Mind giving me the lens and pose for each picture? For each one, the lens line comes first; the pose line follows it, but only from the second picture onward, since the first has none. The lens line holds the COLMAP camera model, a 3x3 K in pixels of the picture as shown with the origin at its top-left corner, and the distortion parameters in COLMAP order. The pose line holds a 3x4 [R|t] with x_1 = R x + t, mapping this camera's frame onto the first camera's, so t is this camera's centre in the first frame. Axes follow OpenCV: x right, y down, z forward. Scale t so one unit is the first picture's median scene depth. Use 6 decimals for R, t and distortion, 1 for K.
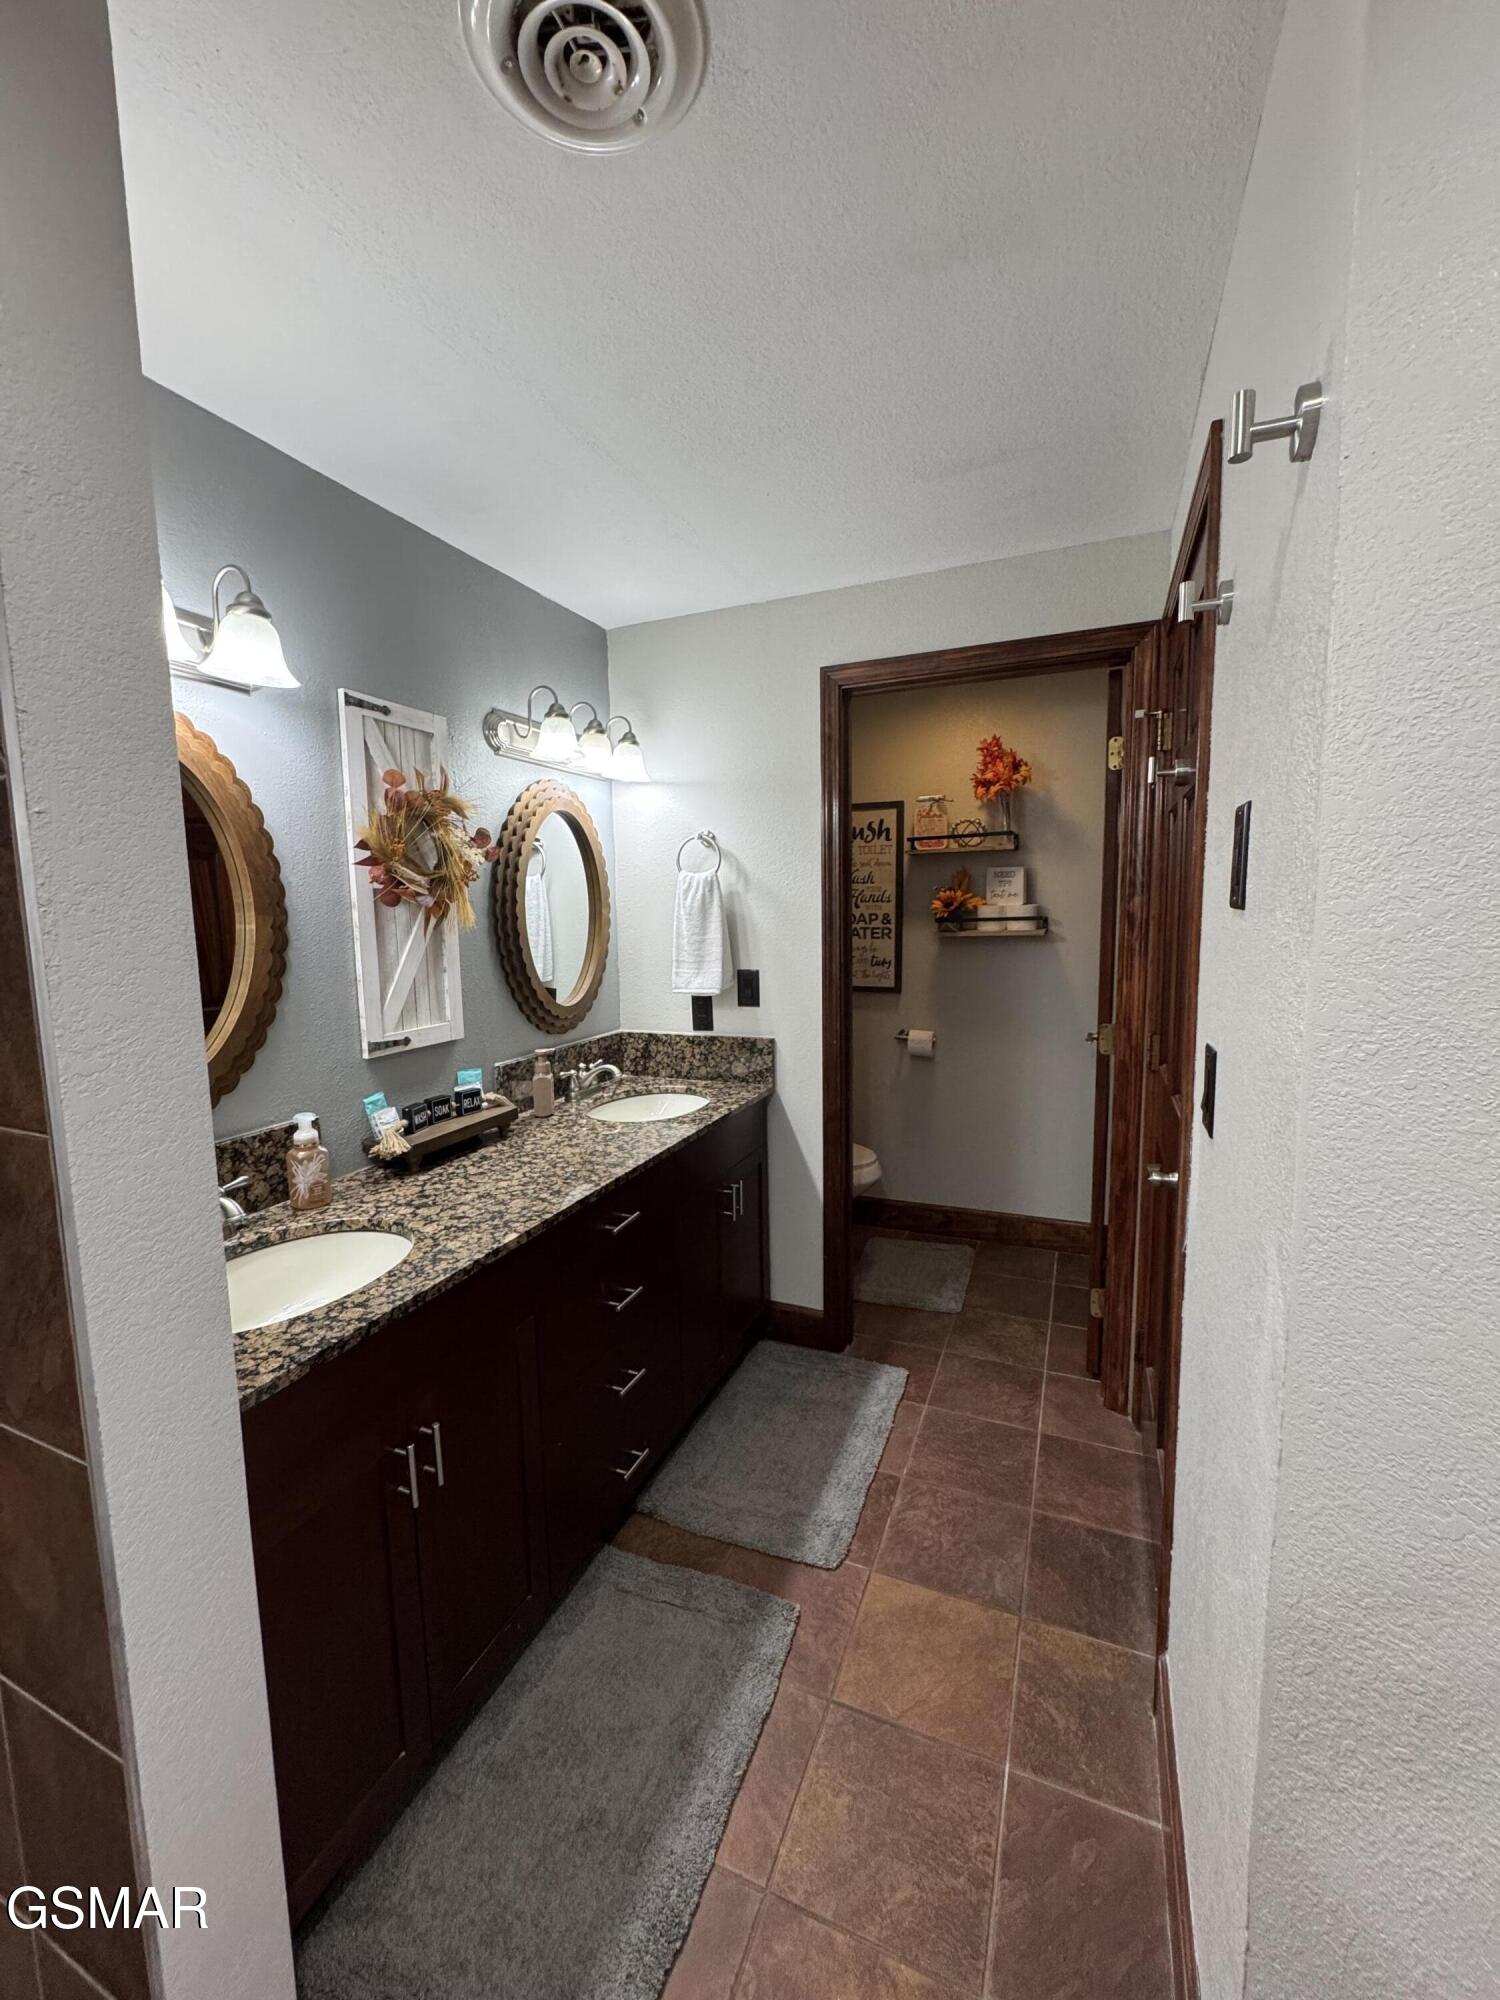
lens RADIAL K [[797.5, 0, 751.5], [0, 797.5, 996.8], [0, 0, 1]] dist [-0.002815, 0.000016]
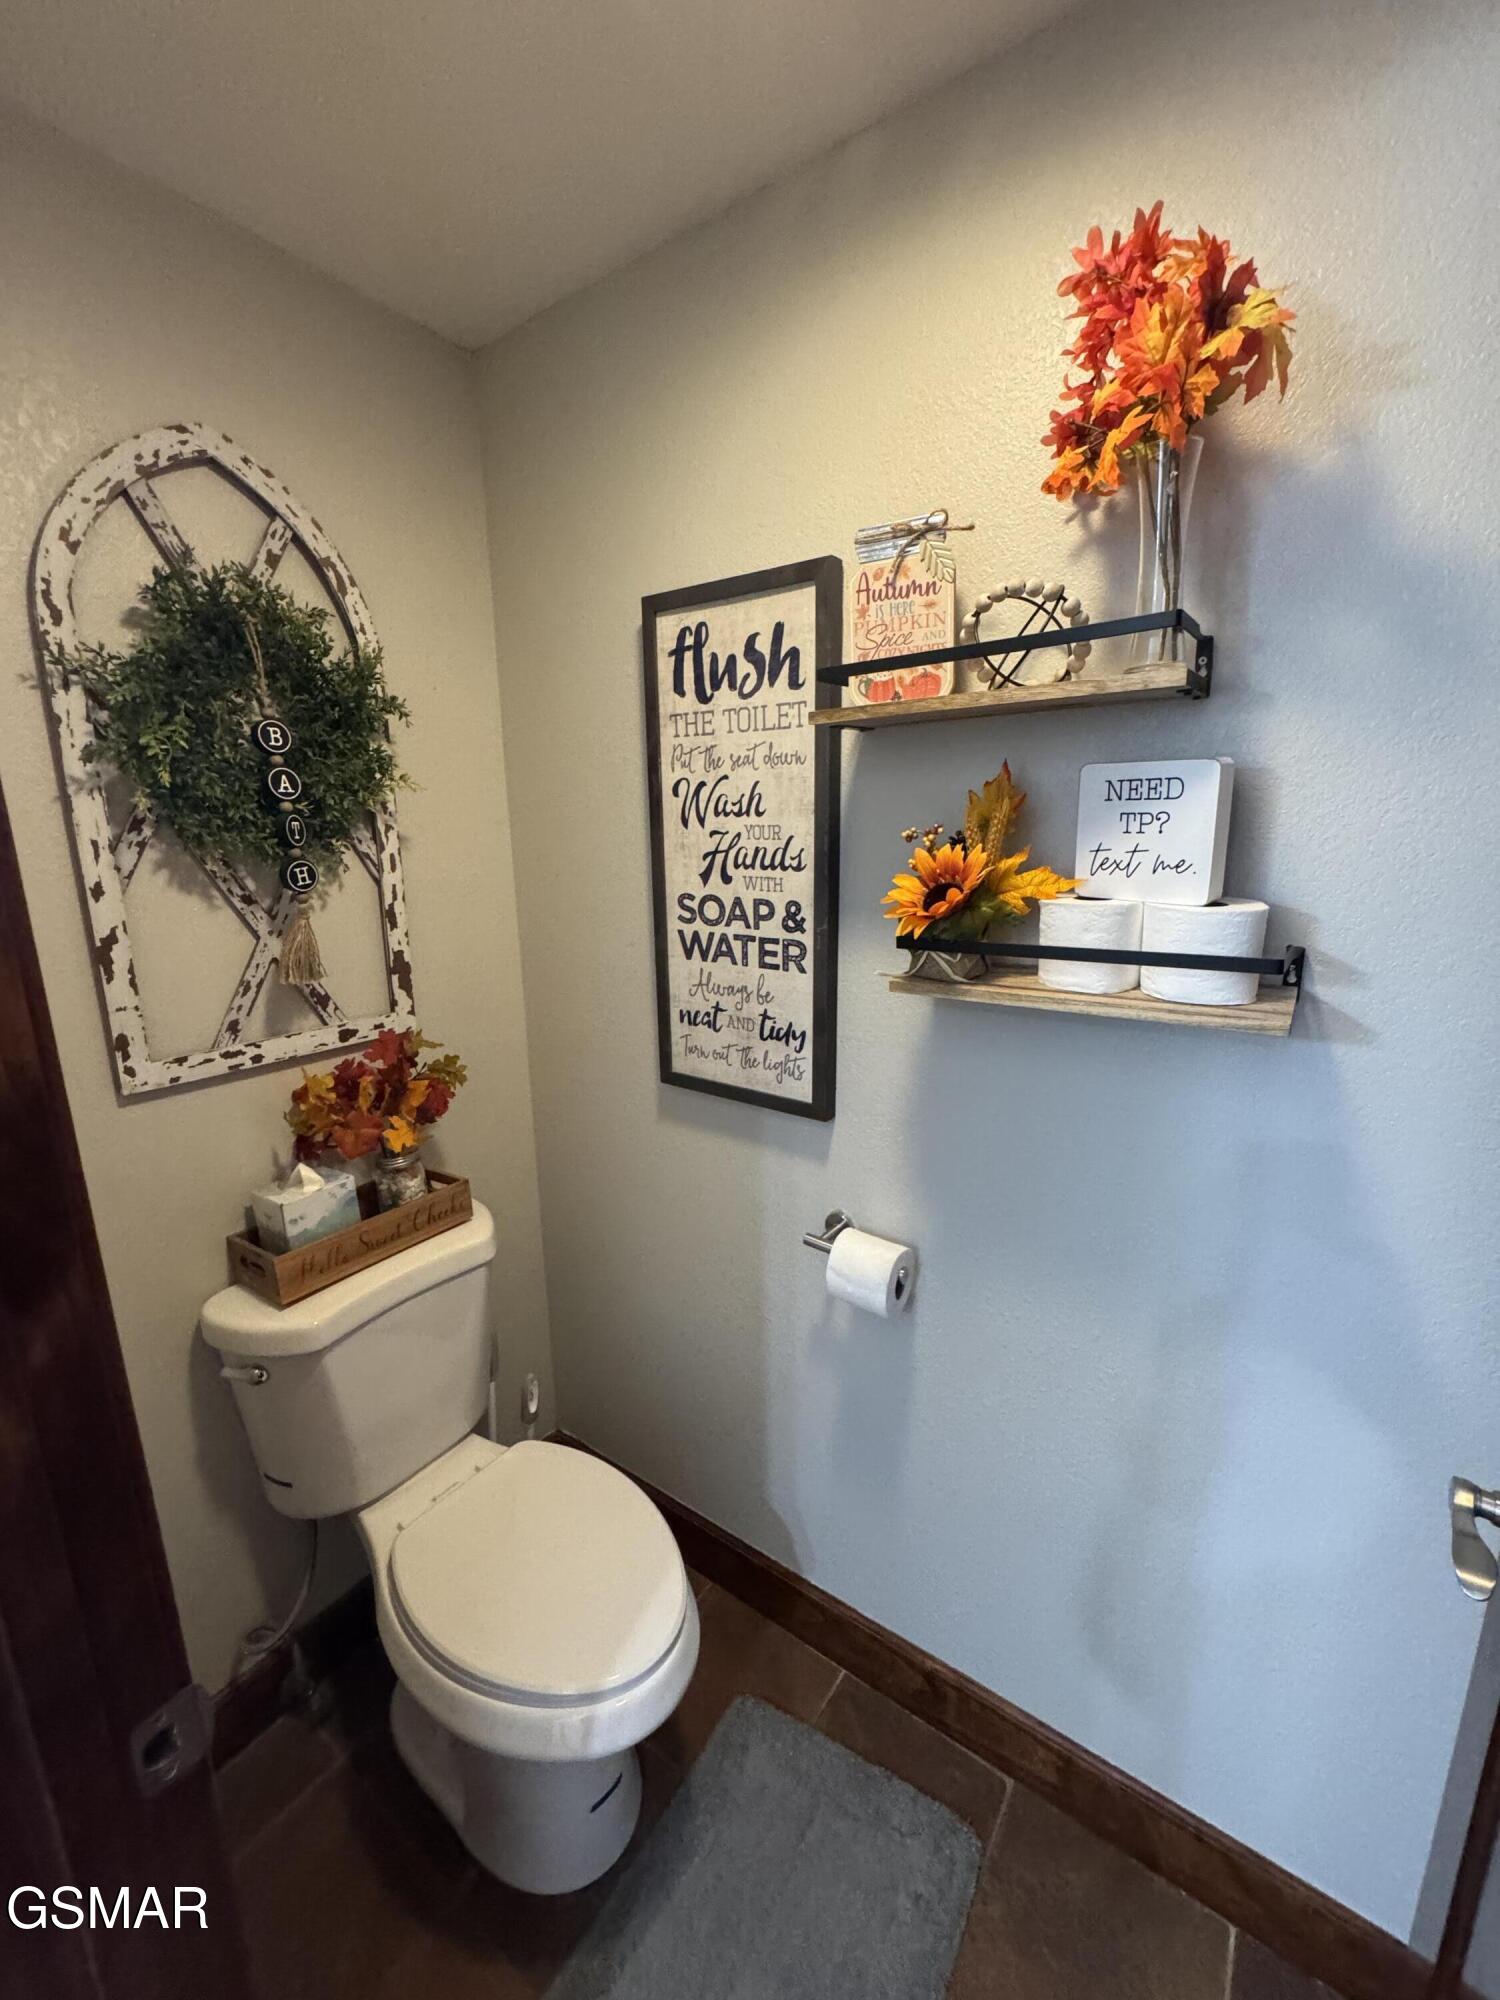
lens RADIAL K [[806.3, 0, 750.0], [0, 806.3, 1000.0], [0, 0, 1]] dist [-0.002335, -0.000236]
pose [[0.978321, 0.043765, -0.202418, 0.239231], [-0.021053, 0.993369, 0.113026, -0.107639], [0.206023, -0.106314, 0.972755, 0.682013]]
